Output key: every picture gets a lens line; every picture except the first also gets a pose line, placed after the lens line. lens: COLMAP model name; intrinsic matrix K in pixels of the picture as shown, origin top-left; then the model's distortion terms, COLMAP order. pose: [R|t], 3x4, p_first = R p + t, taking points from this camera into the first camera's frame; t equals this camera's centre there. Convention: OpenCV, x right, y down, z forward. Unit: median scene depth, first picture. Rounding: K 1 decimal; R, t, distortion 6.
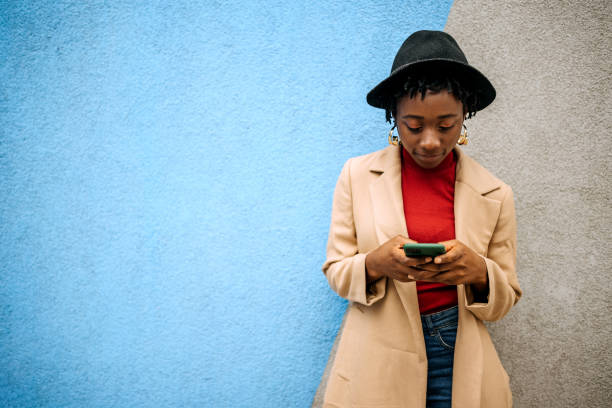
lens RADIAL K [[501.8, 0, 307.5], [0, 501.8, 208.5], [0, 0, 1]] dist [-0.001925, 0.001602]
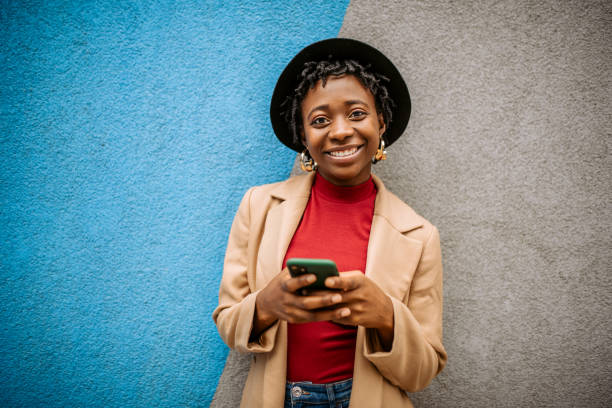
lens RADIAL K [[501.8, 0, 306.4], [0, 501.8, 205.4], [0, 0, 1]] dist [-0.001925, 0.001602]
pose [[0.976112, 0.010699, 0.217002, 0.034784], [0.003668, 0.997833, -0.065697, -0.011667], [-0.217235, 0.064924, 0.973958, 0.191208]]
